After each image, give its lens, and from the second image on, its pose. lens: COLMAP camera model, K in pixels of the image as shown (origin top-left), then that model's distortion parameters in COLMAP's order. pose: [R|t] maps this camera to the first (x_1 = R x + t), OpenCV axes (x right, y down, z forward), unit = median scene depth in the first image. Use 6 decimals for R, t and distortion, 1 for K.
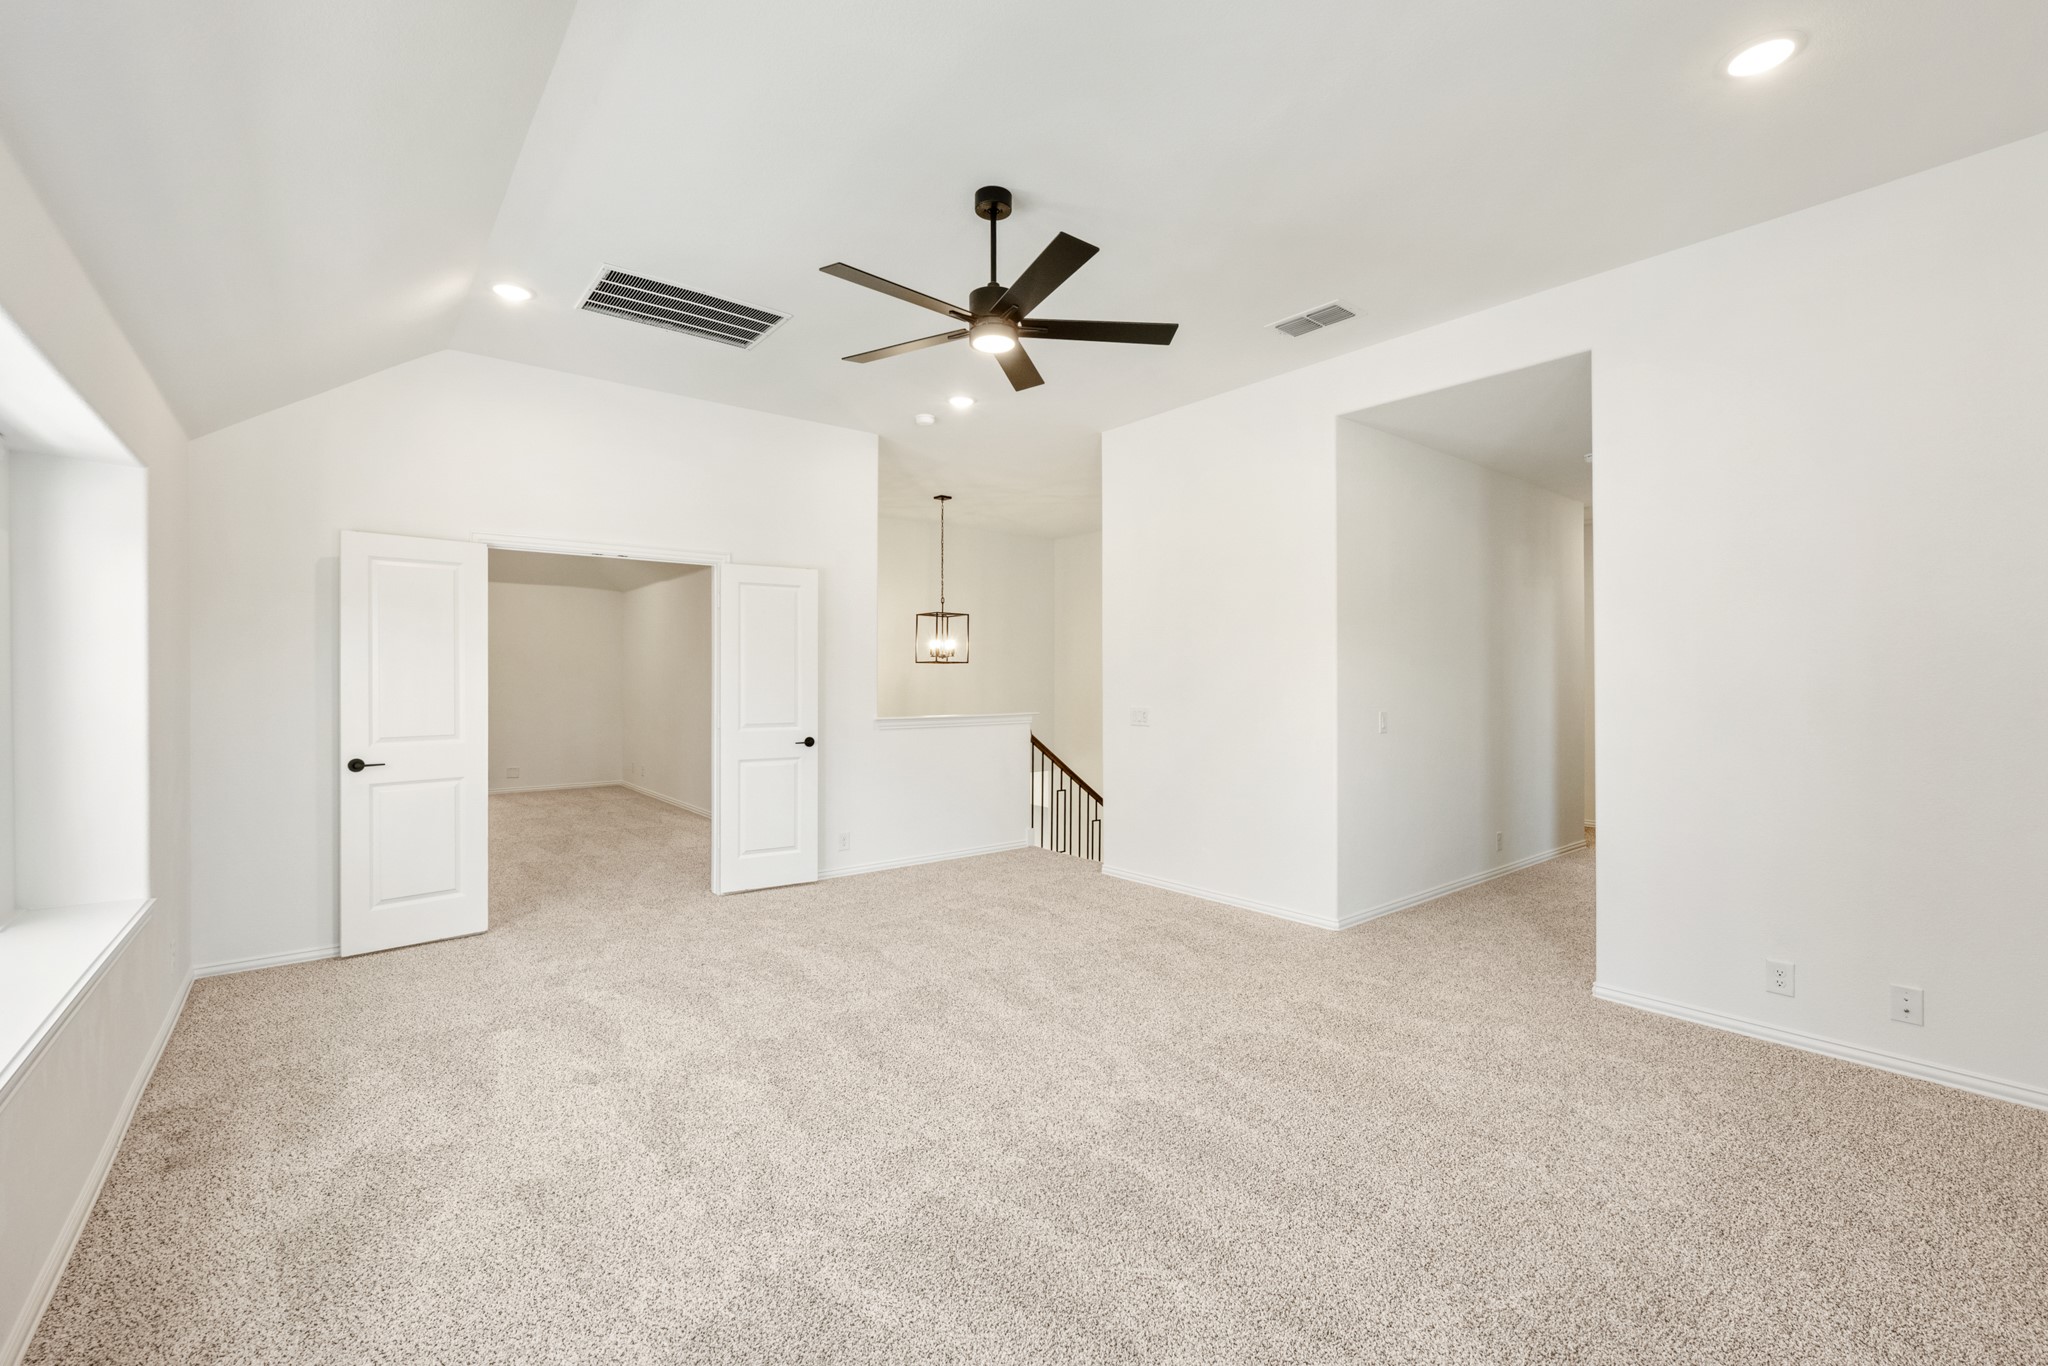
lens RADIAL K [[862.6, 0, 1029.6], [0, 862.6, 657.2], [0, 0, 1]] dist [-0.017050, 0.000010]
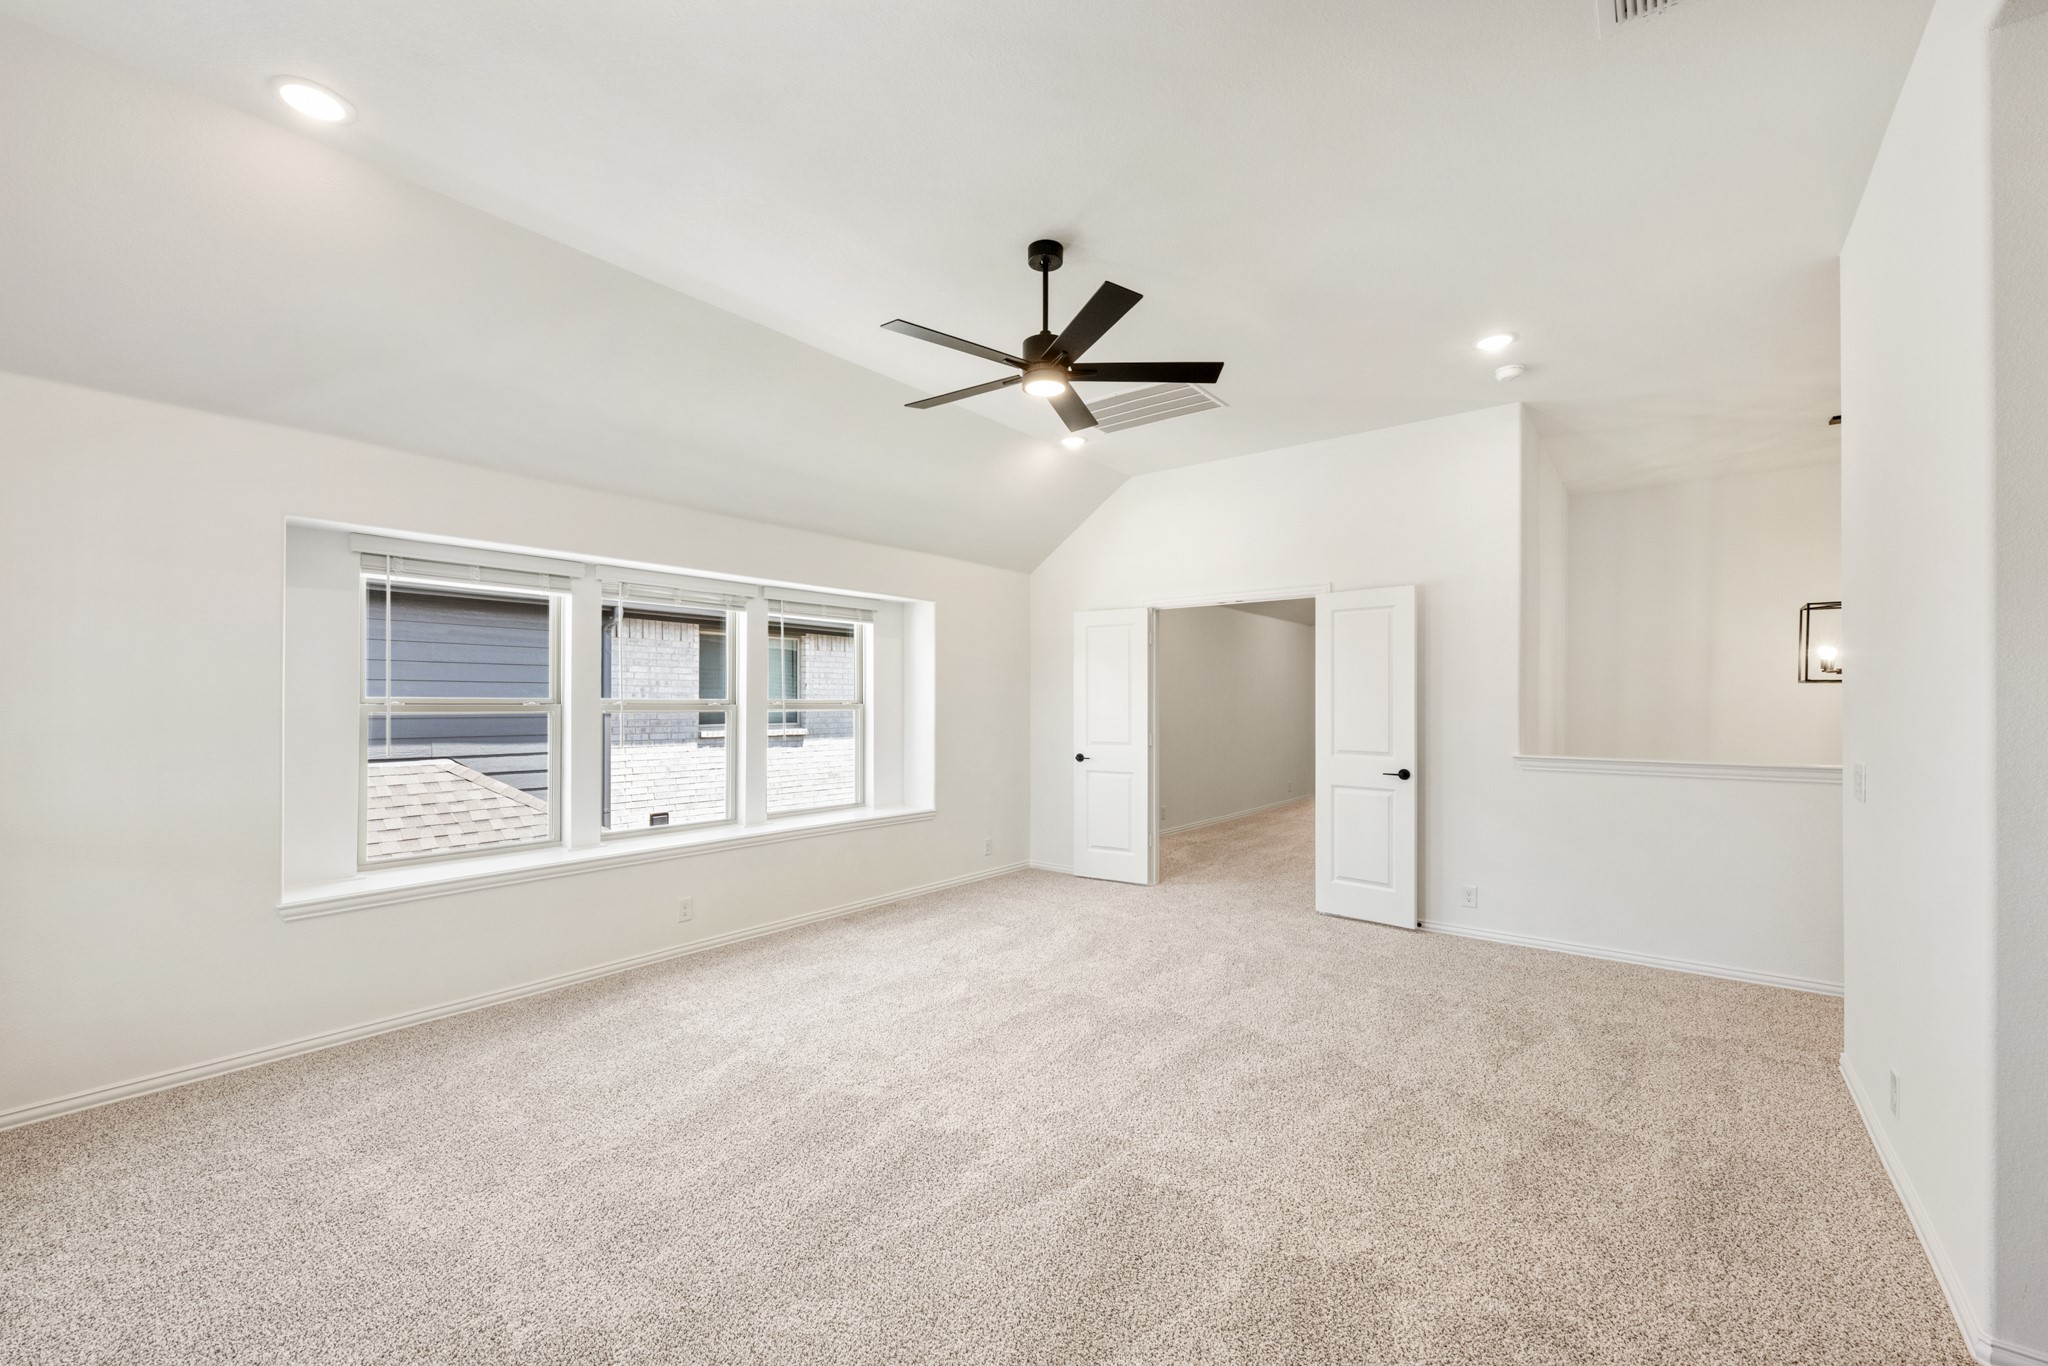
lens RADIAL K [[829.8, 0, 1022.1], [0, 829.8, 686.4], [0, 0, 1]] dist [-0.000020, -0.000112]
pose [[0.220889, -0.011145, -0.975235, 0.709603], [0.018279, 0.999806, -0.007286, 0.005025], [0.975128, -0.016217, 0.221050, 0.559391]]
